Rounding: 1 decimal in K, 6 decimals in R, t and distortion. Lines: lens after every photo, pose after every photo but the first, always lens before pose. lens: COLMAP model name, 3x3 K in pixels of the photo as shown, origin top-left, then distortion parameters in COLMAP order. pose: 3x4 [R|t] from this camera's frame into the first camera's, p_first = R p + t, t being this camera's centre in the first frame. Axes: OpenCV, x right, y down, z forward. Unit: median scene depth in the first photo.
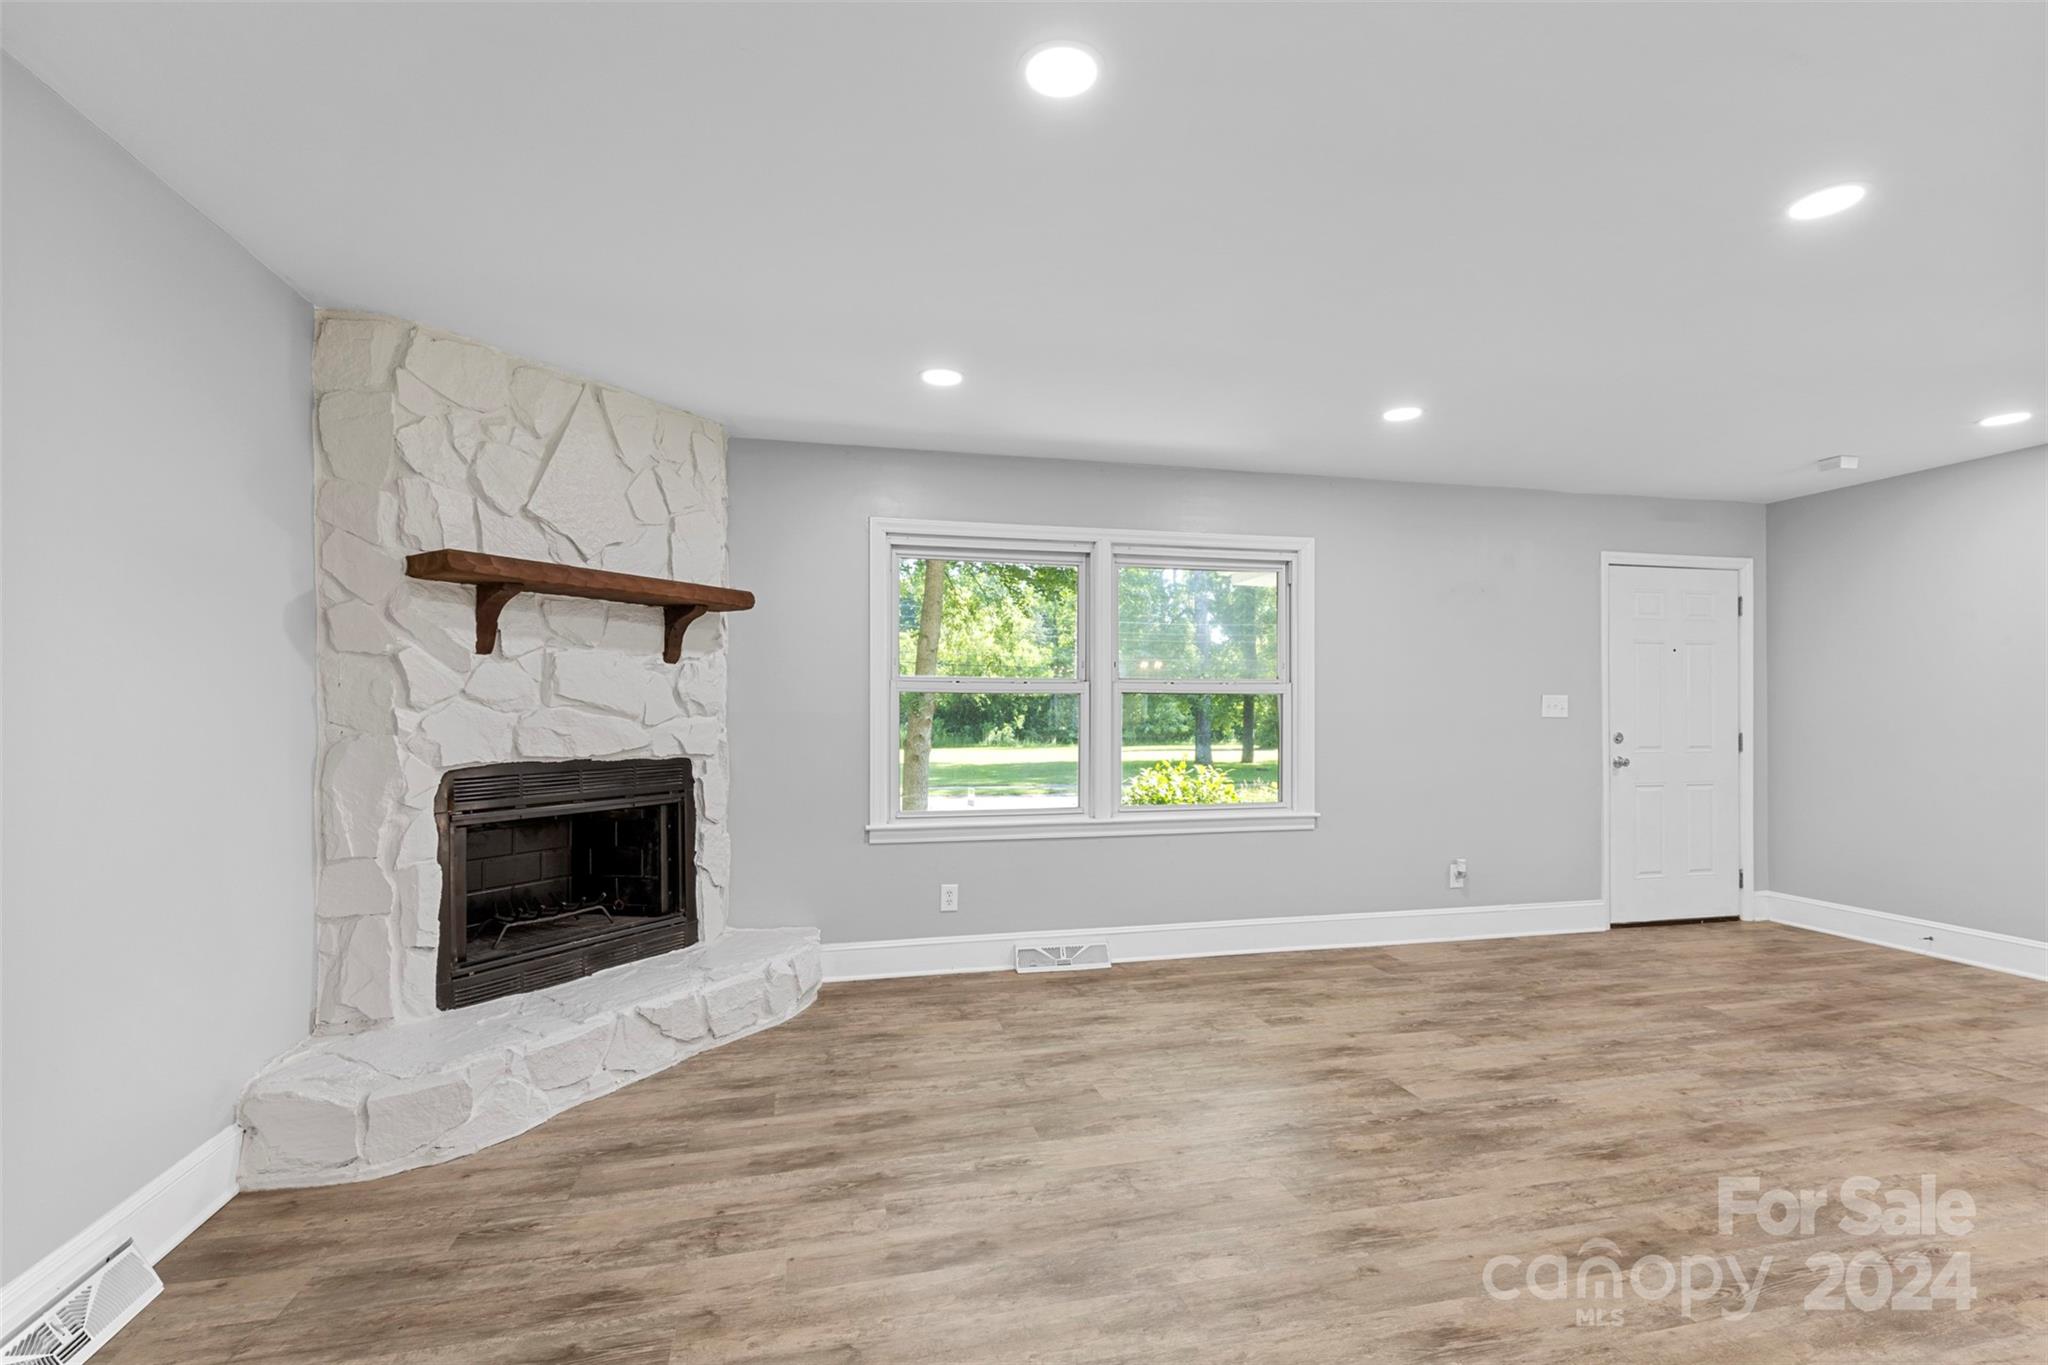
lens RADIAL K [[923.6, 0, 1032.6], [0, 923.6, 706.2], [0, 0, 1]] dist [0.003183, -0.000833]
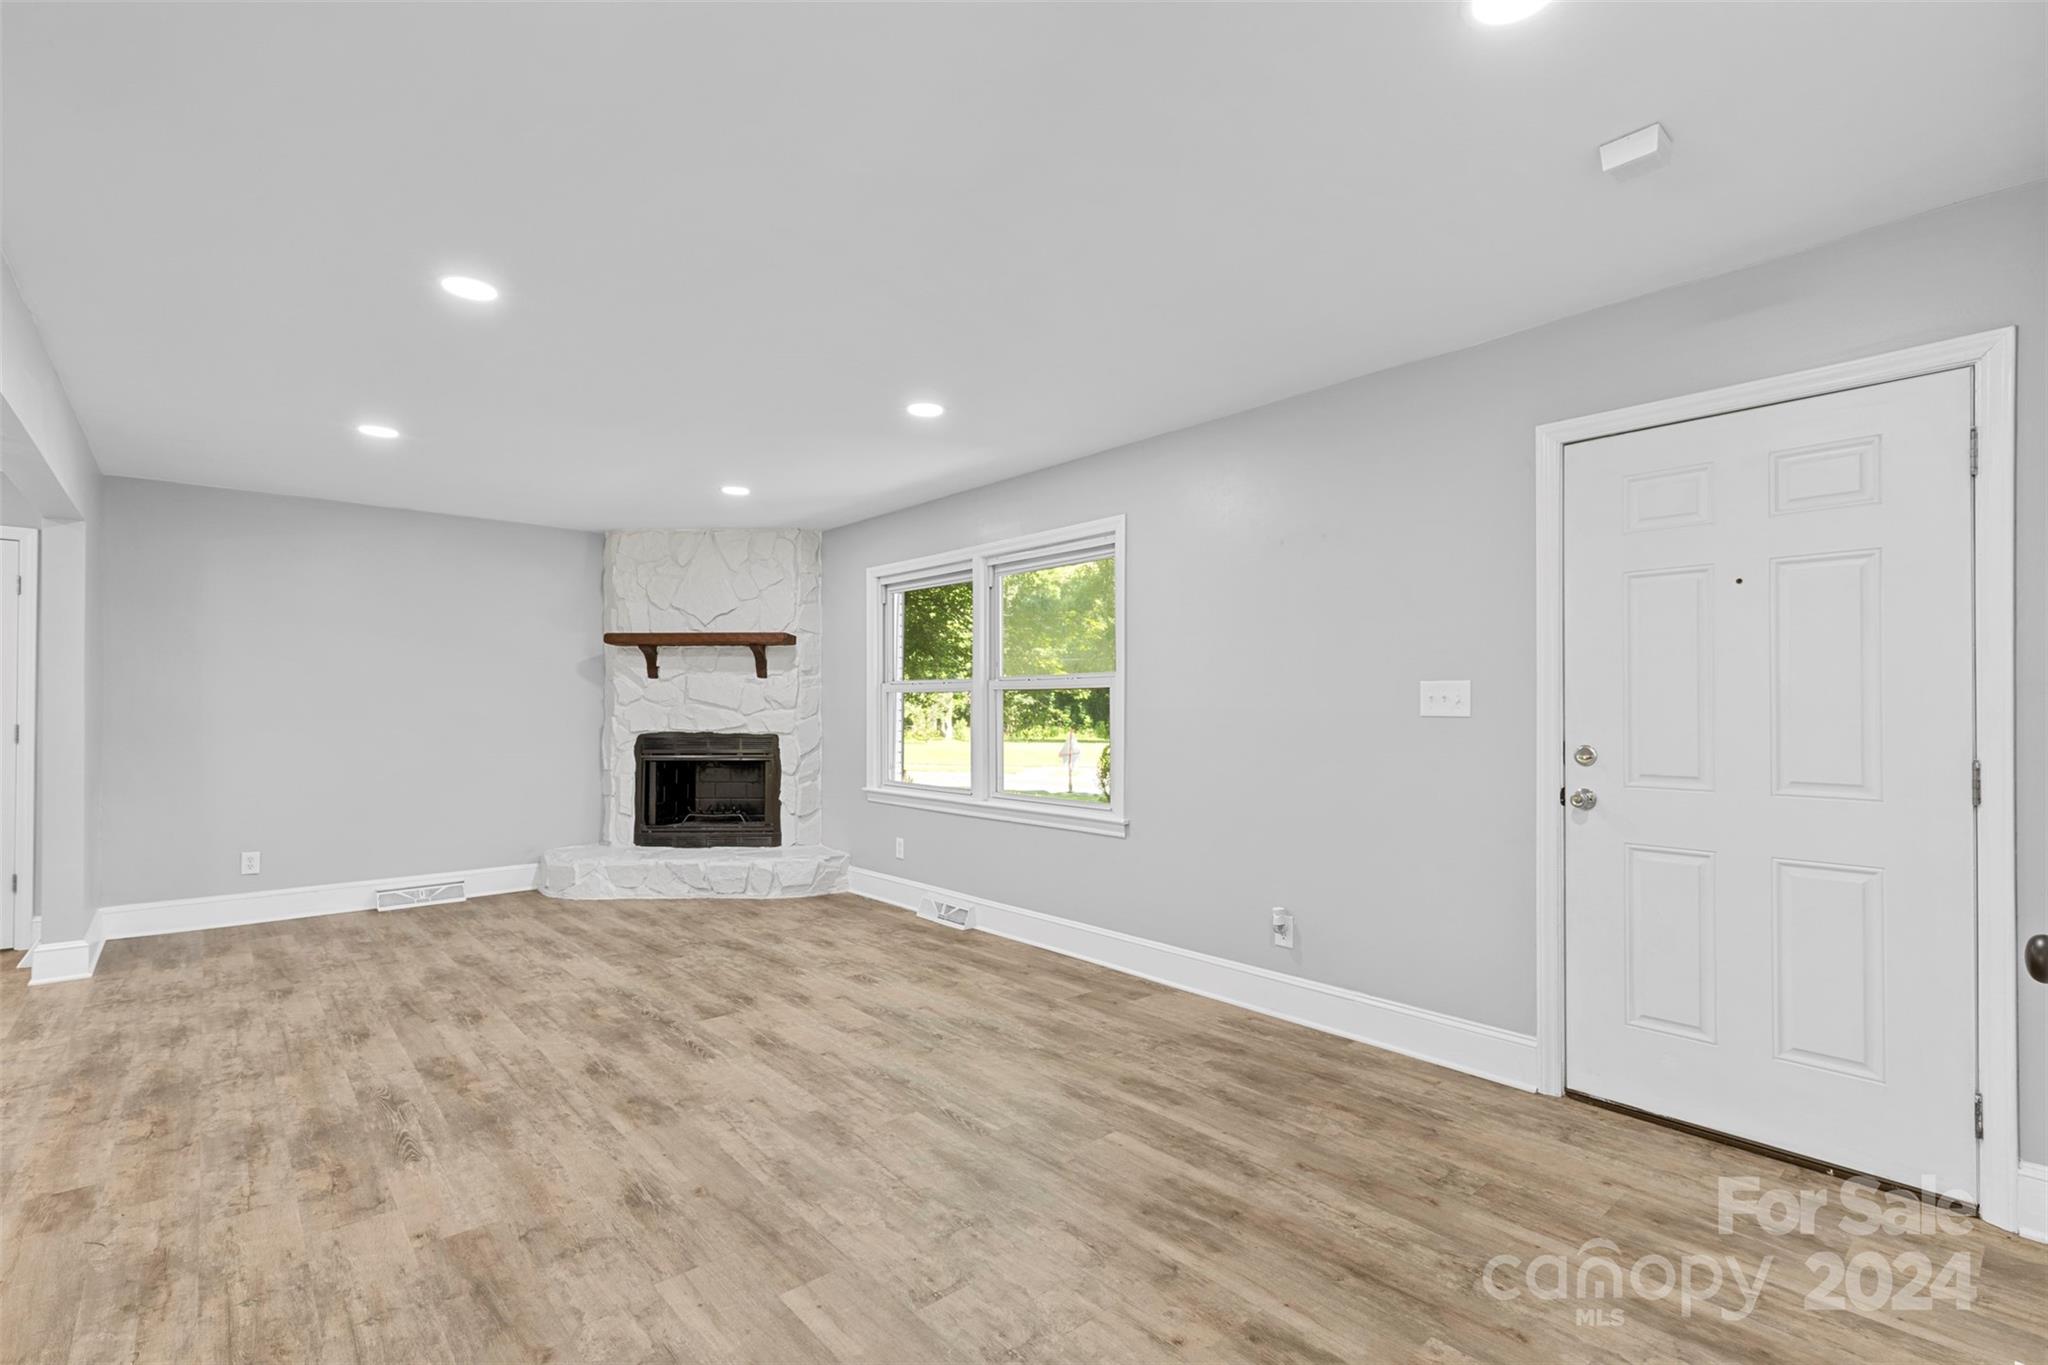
lens RADIAL K [[923.6, 0, 1043.6], [0, 923.6, 694.4], [0, 0, 1]] dist [0.003183, -0.000833]
pose [[0.478857, -0.012473, -0.877804, 1.429832], [0.003252, 0.999917, -0.012435, 0.006462], [0.877887, 0.003100, 0.478858, 0.676346]]
